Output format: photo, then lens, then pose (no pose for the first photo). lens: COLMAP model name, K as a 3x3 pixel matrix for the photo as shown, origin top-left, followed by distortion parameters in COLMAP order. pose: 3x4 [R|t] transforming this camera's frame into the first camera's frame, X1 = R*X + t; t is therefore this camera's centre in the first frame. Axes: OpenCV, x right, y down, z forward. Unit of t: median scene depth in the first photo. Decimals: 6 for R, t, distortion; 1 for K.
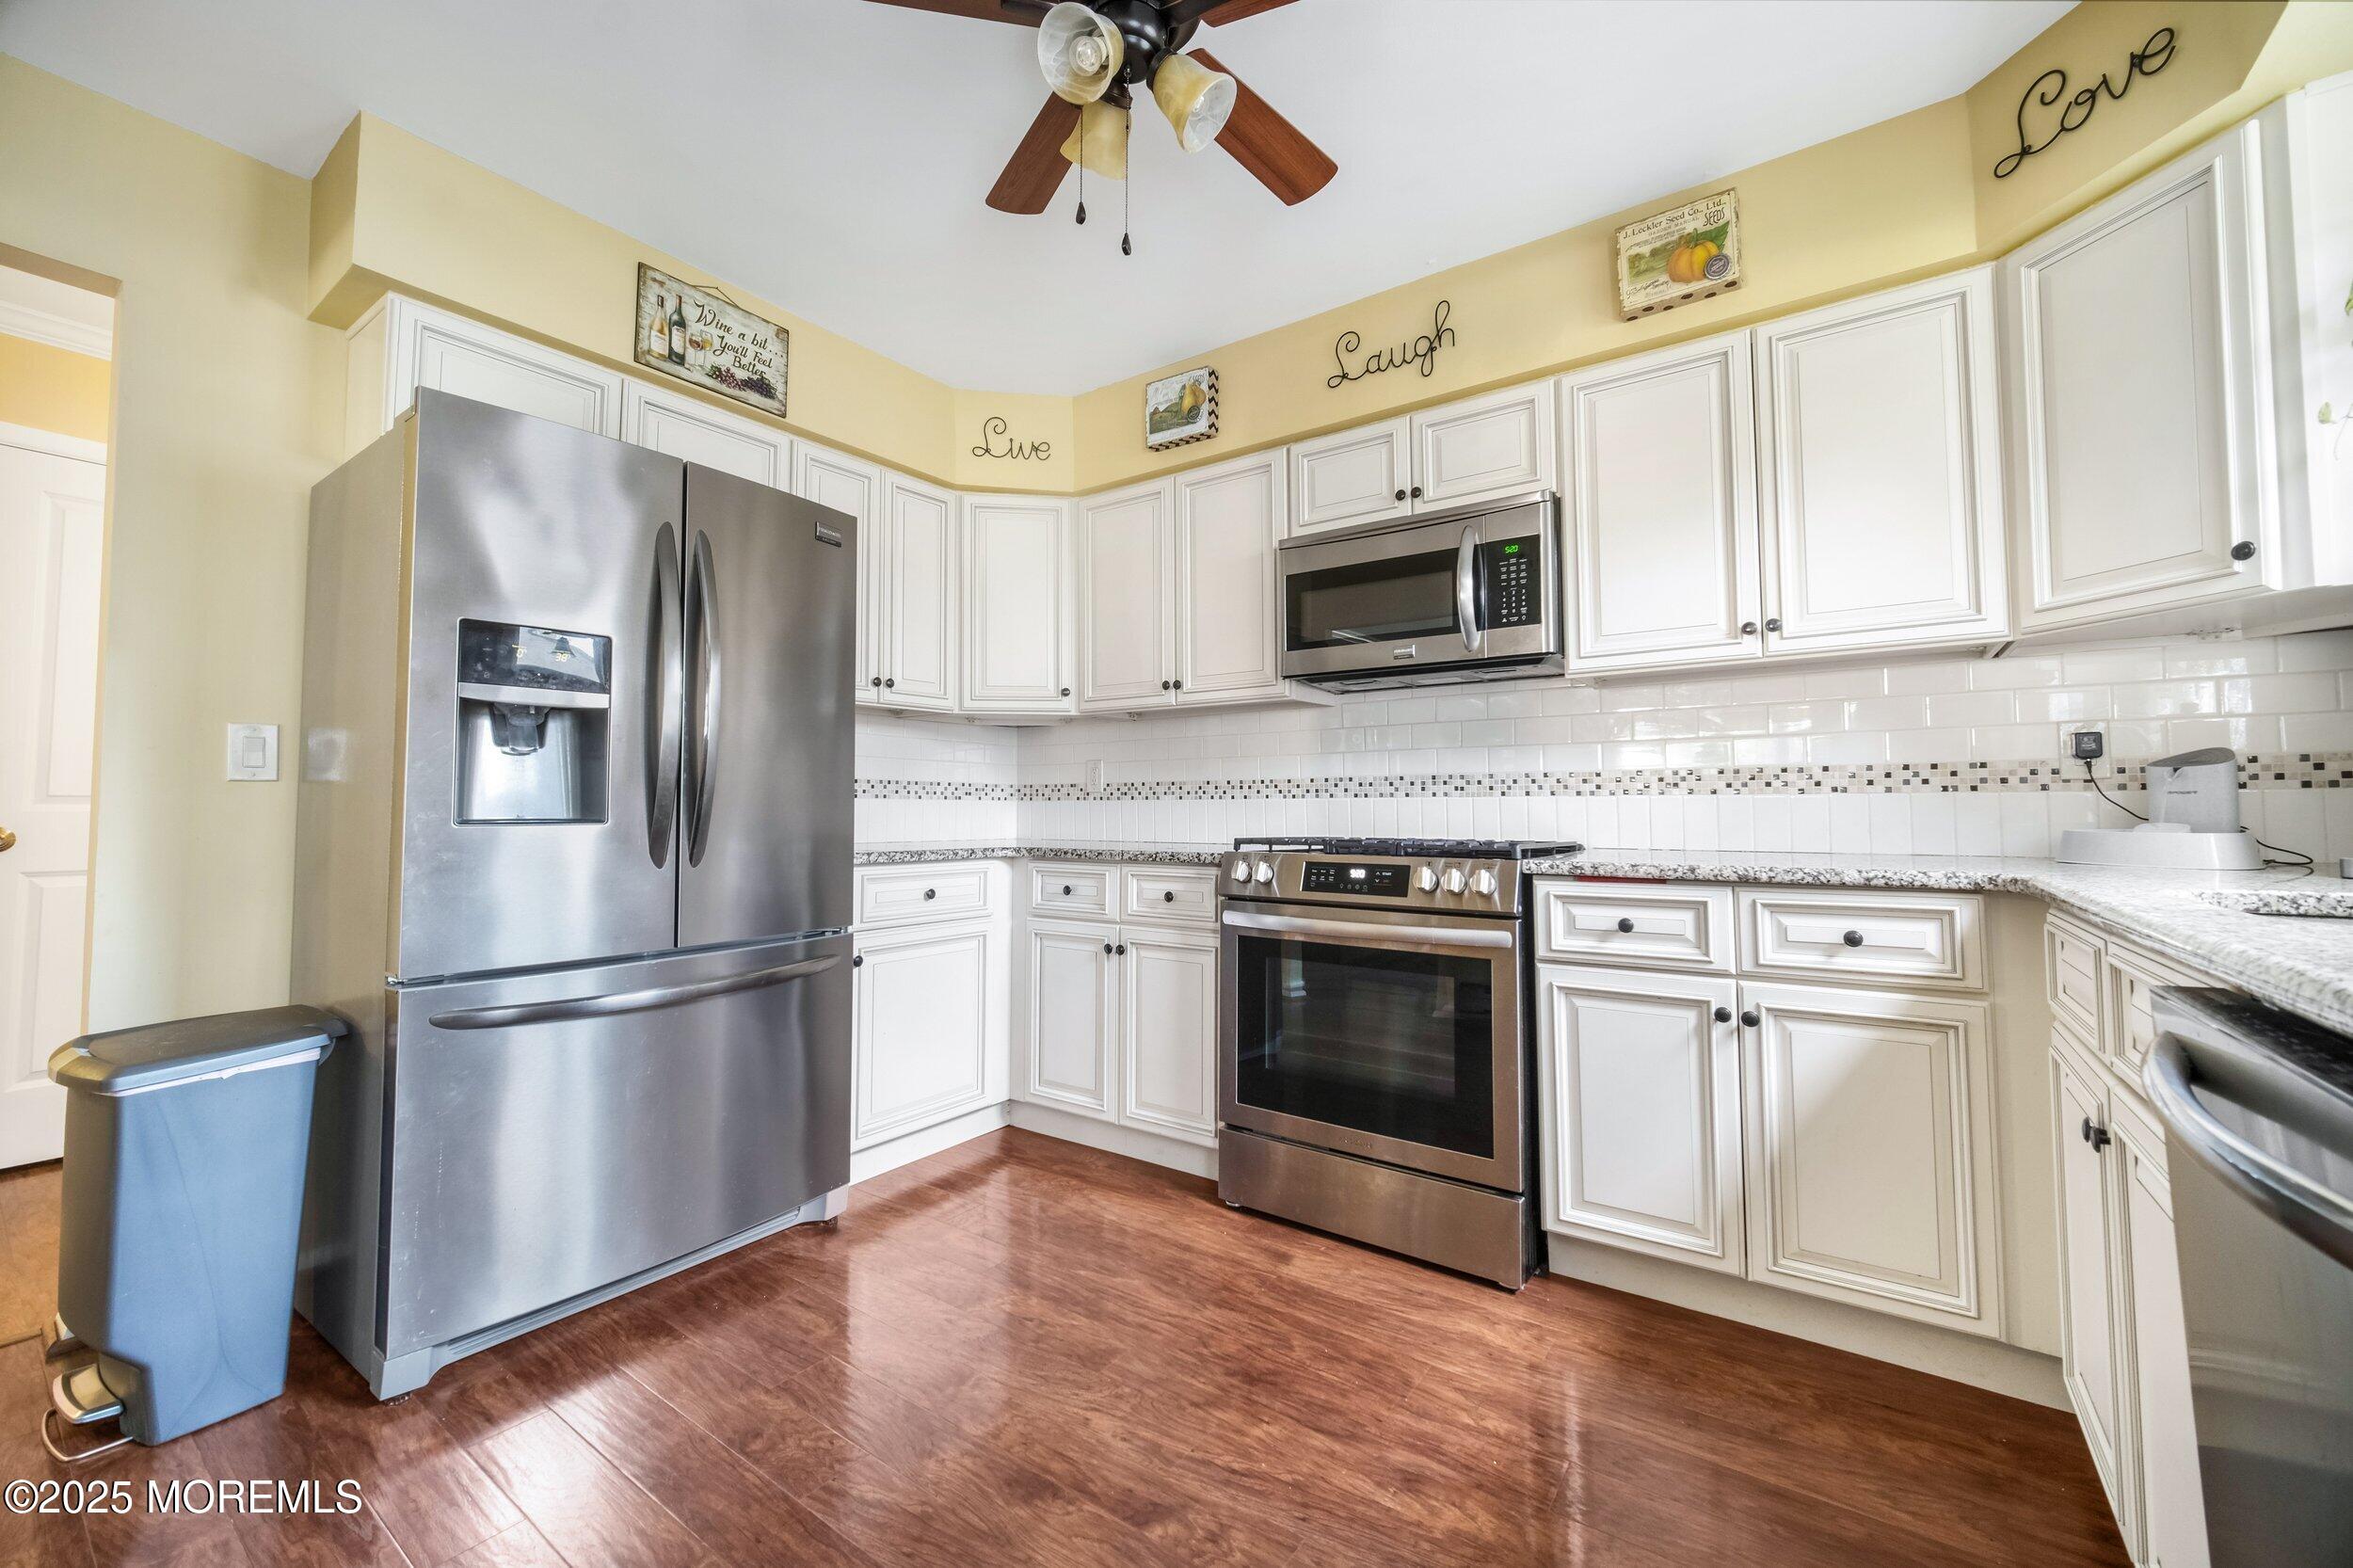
lens RADIAL K [[946.2, 0, 1201.6], [0, 946.2, 763.2], [0, 0, 1]] dist [0.000337, 0.000072]
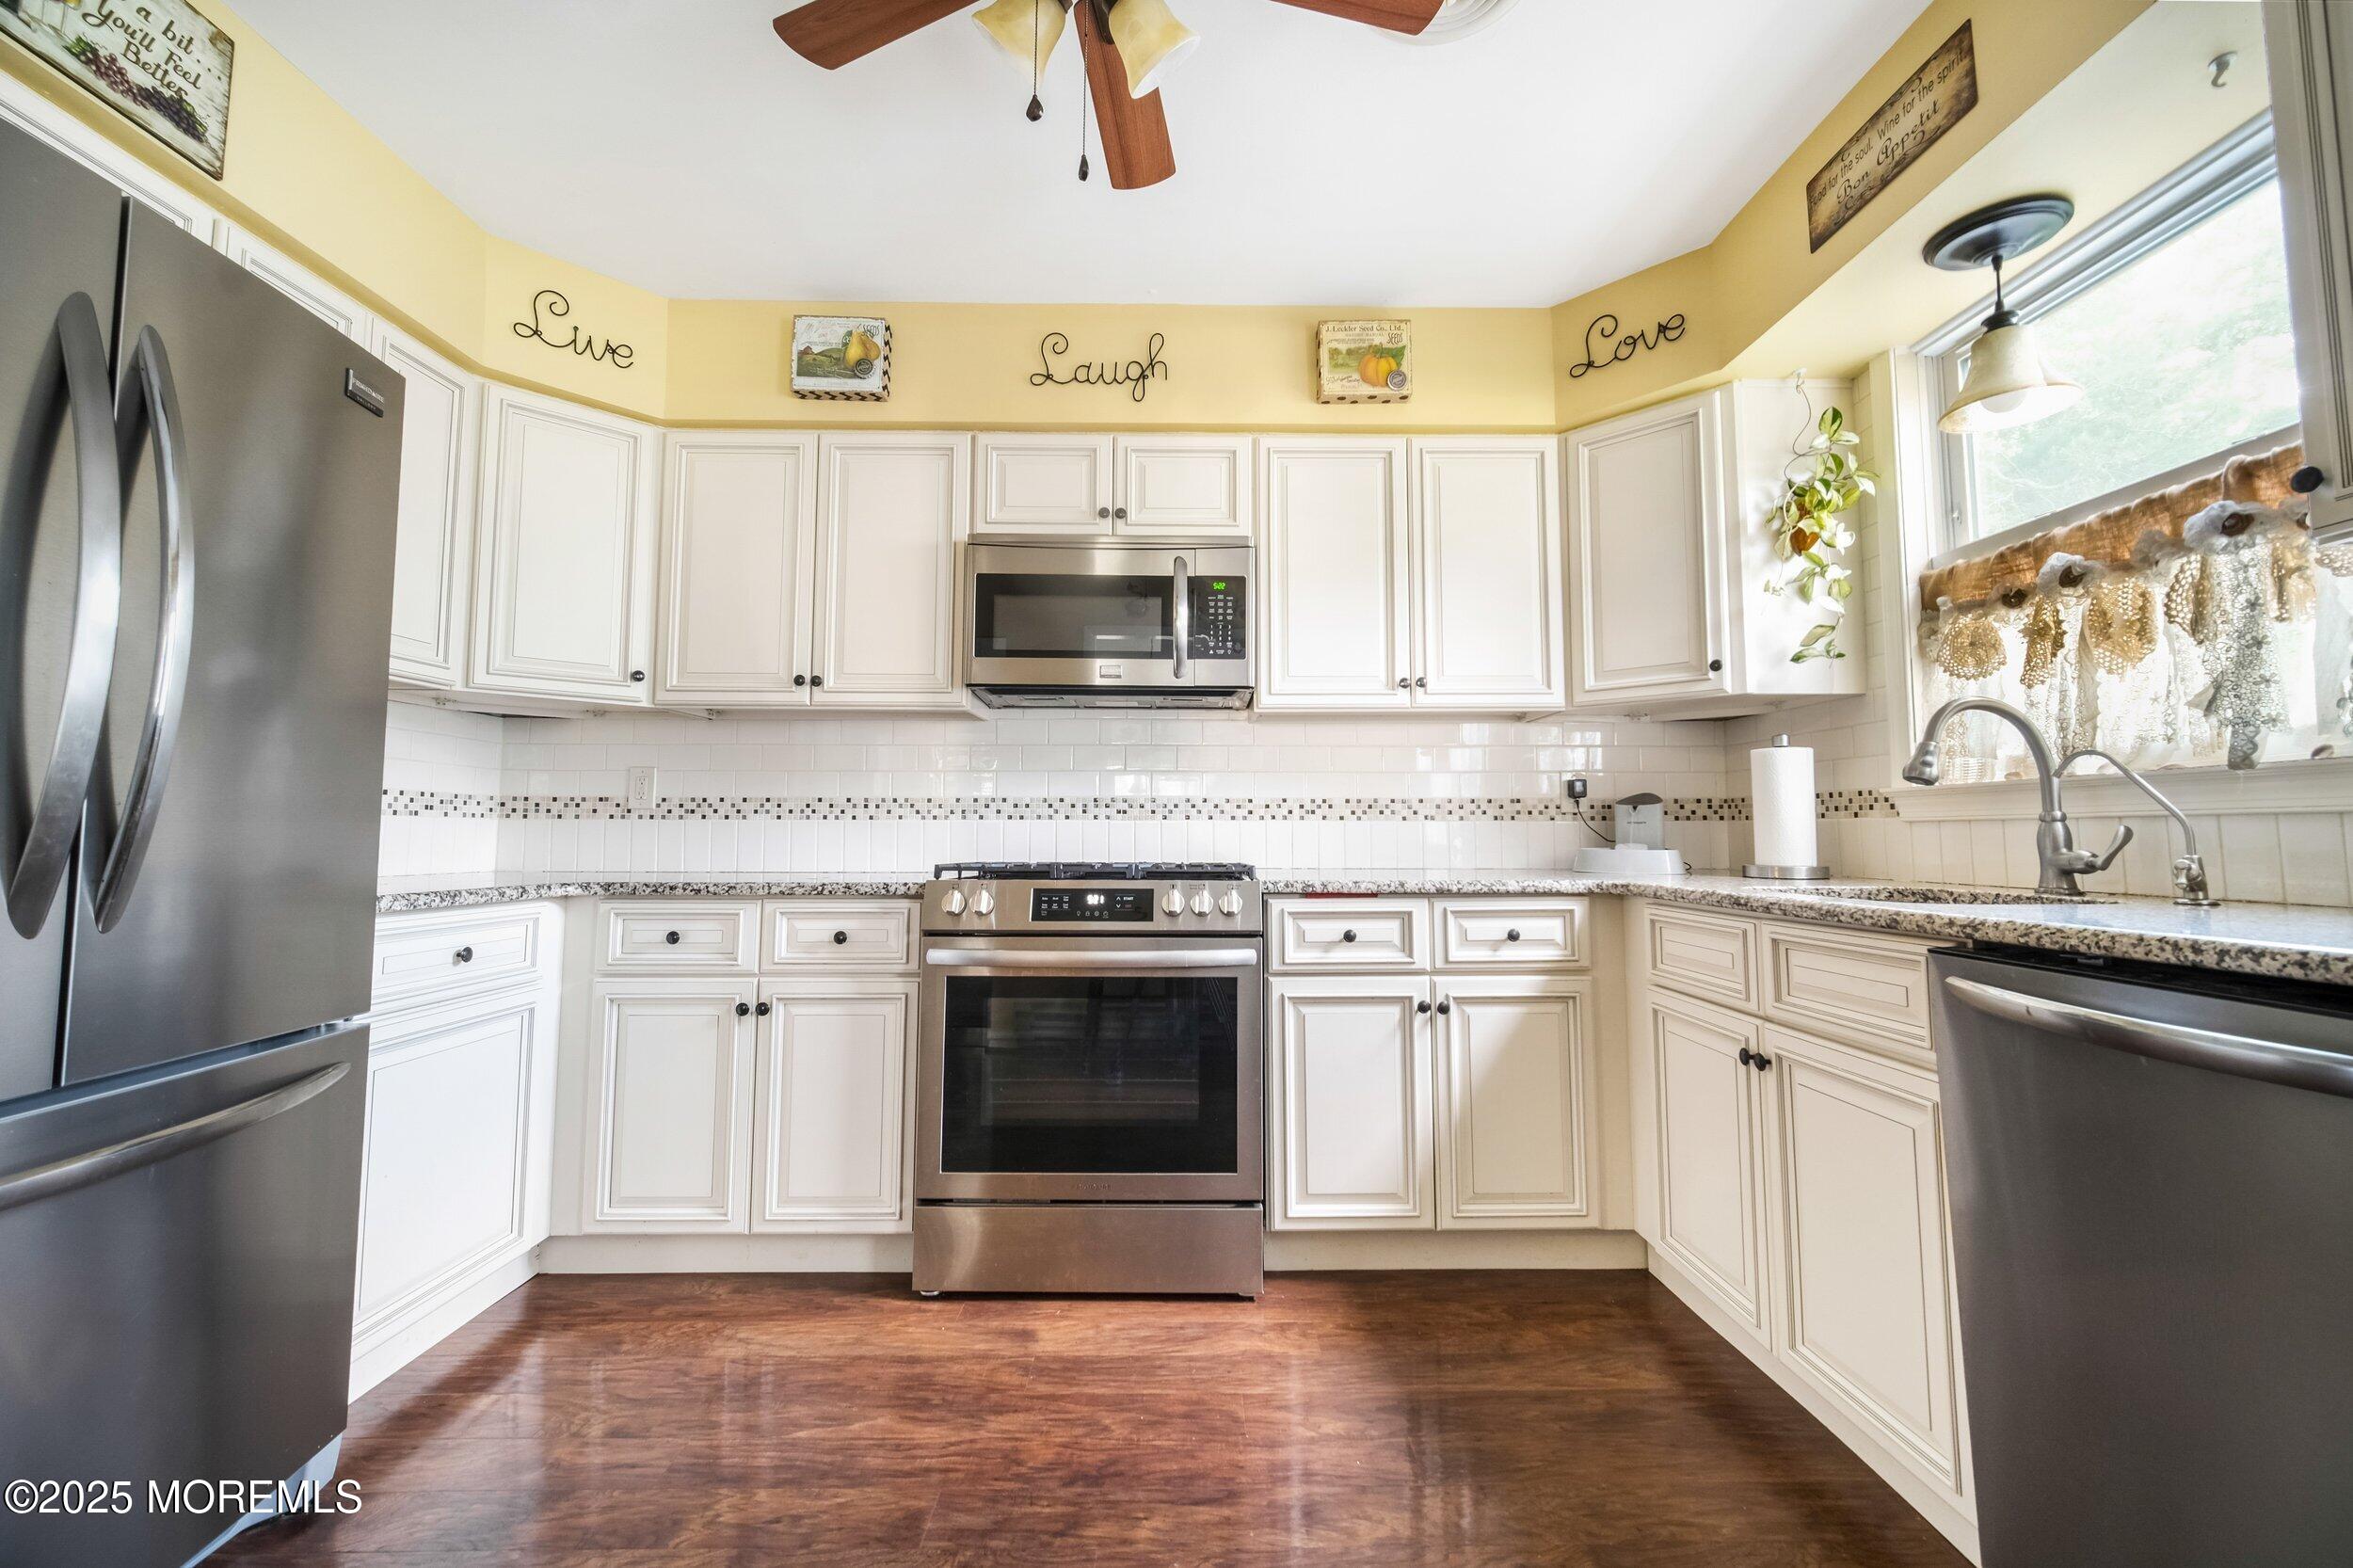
lens RADIAL K [[946.2, 0, 1201.6], [0, 946.2, 763.2], [0, 0, 1]] dist [0.000337, 0.000072]
pose [[0.808002, 0.047237, 0.587283, -0.300269], [-0.031985, 0.998828, -0.036333, 0.010684], [-0.588311, 0.010573, 0.808566, 0.161257]]
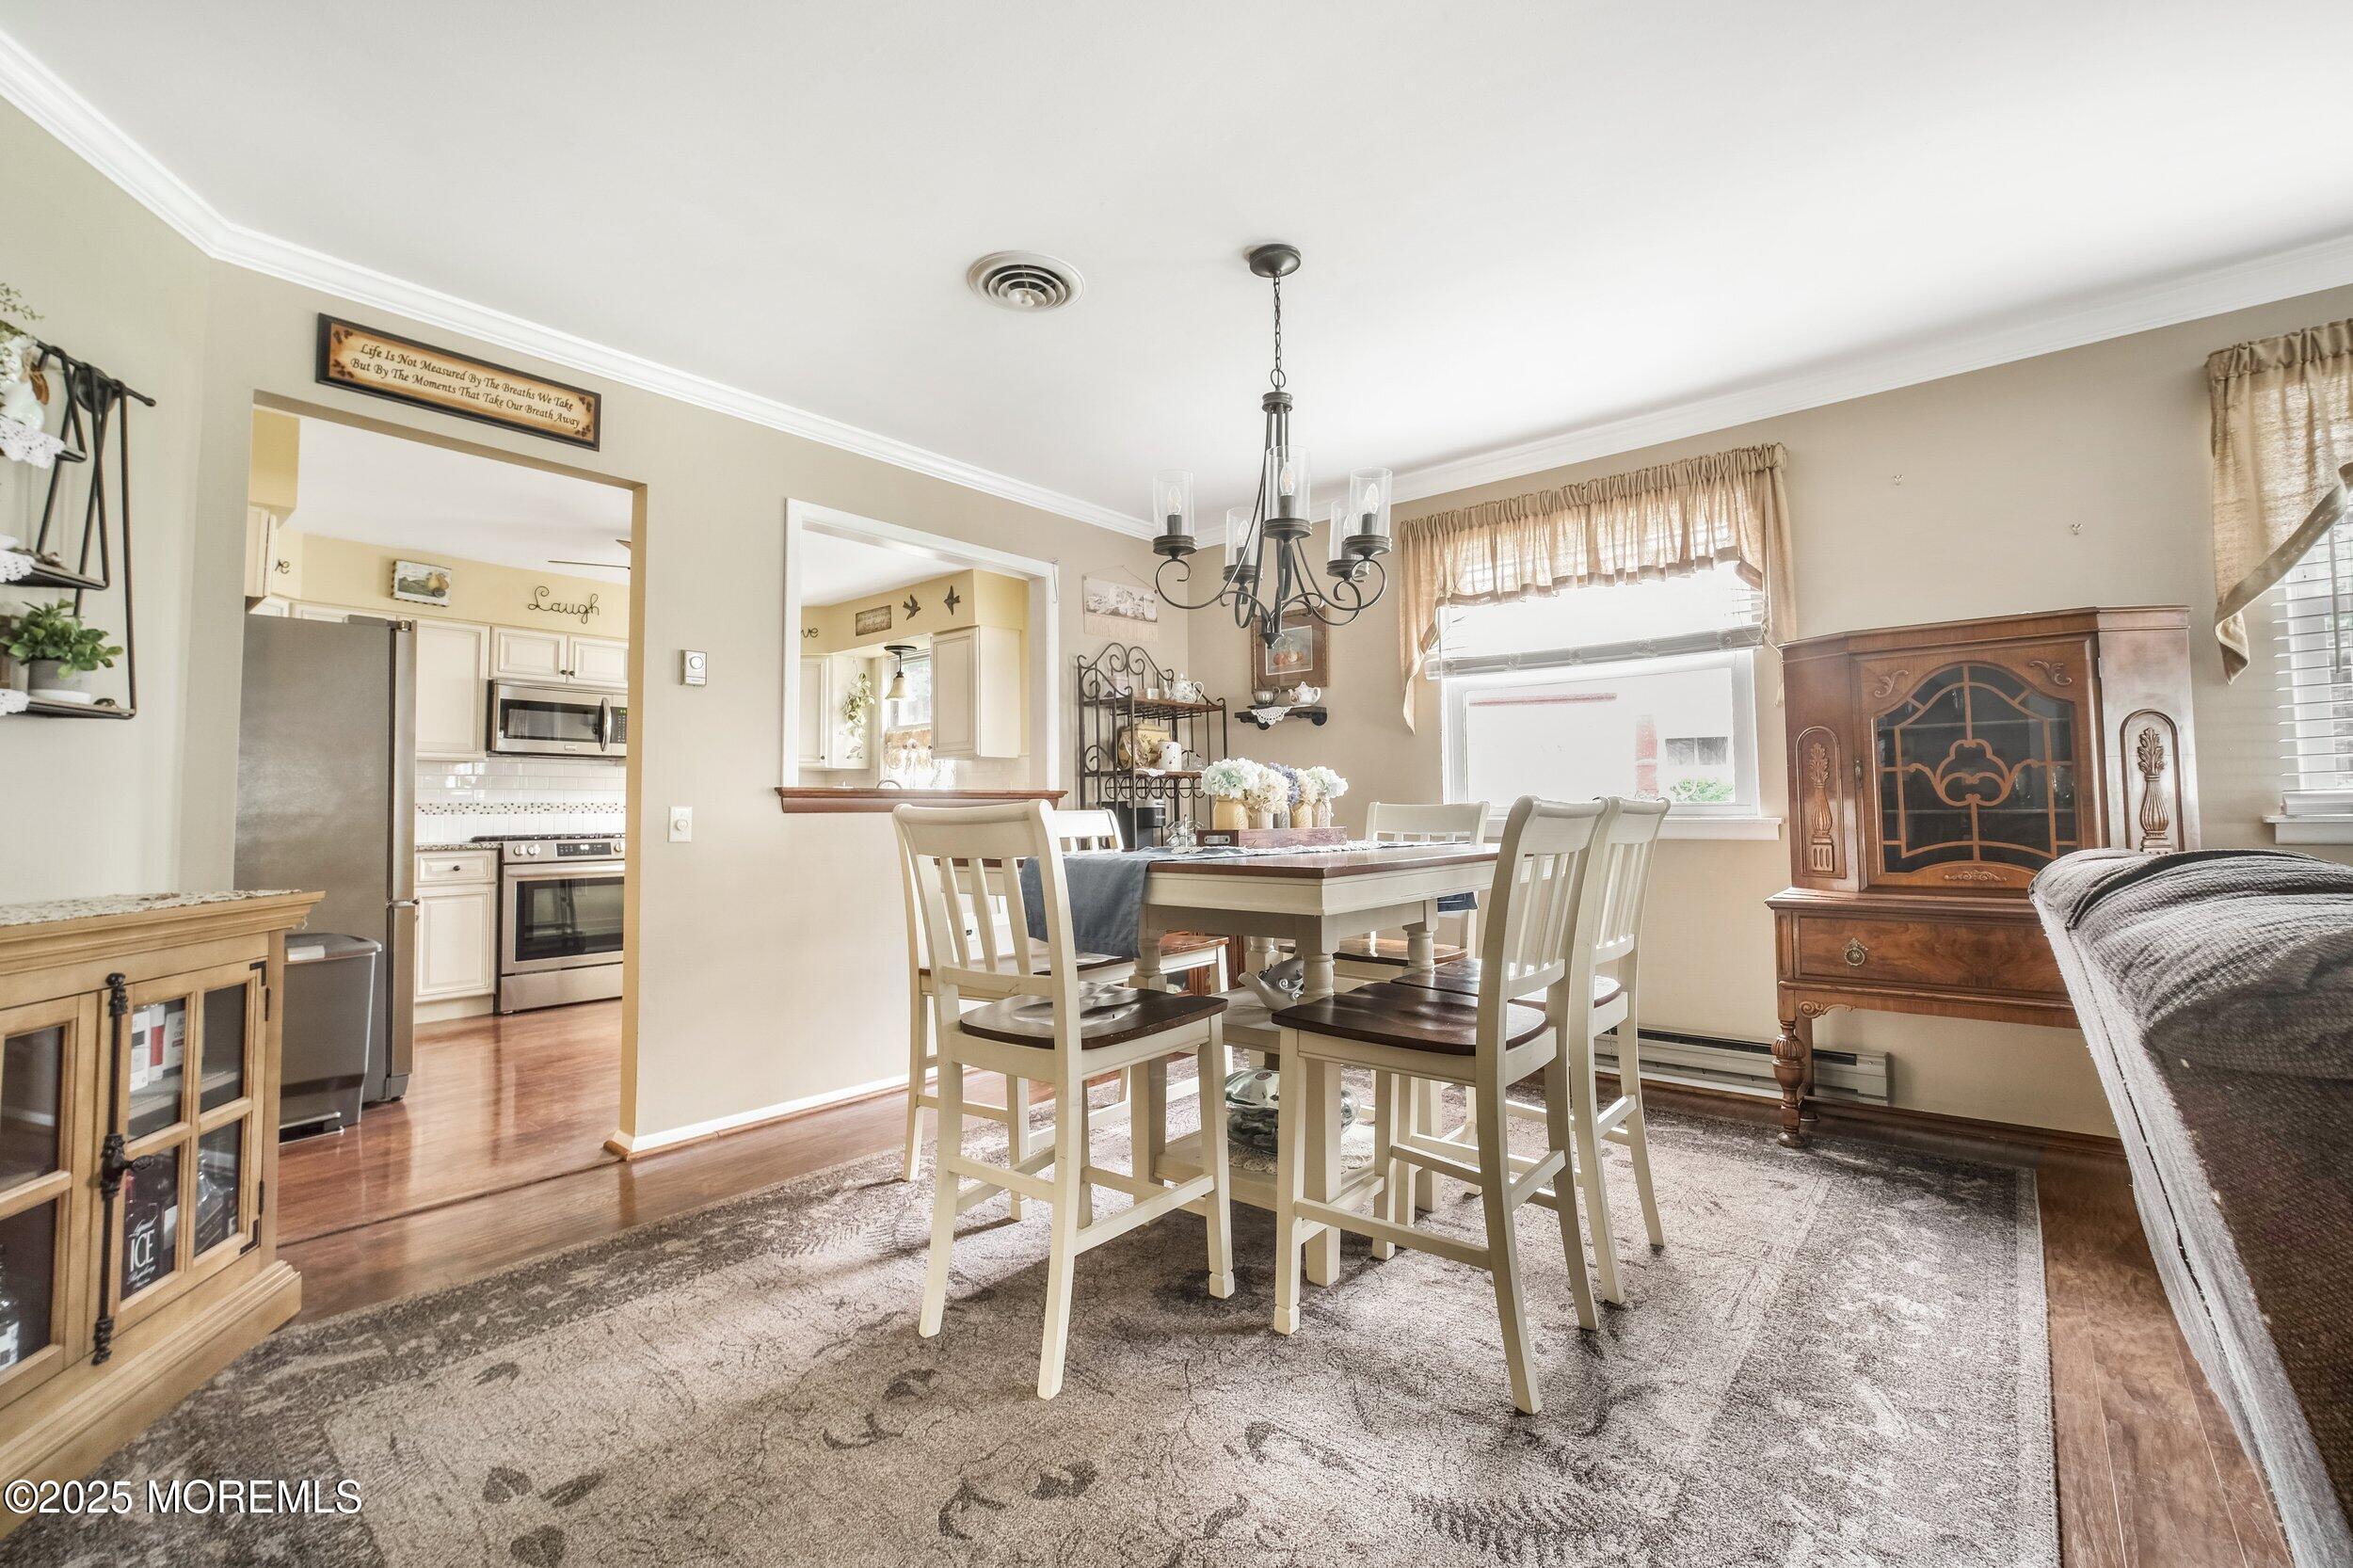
lens RADIAL K [[959.8, 0, 1172.9], [0, 959.8, 758.6], [0, 0, 1]] dist [-0.002485, -0.000357]
pose [[0.077077, 0.055053, 0.995504, -1.995866], [-0.036847, 0.997950, -0.052335, -0.029323], [-0.996344, -0.032648, 0.078948, -0.595001]]
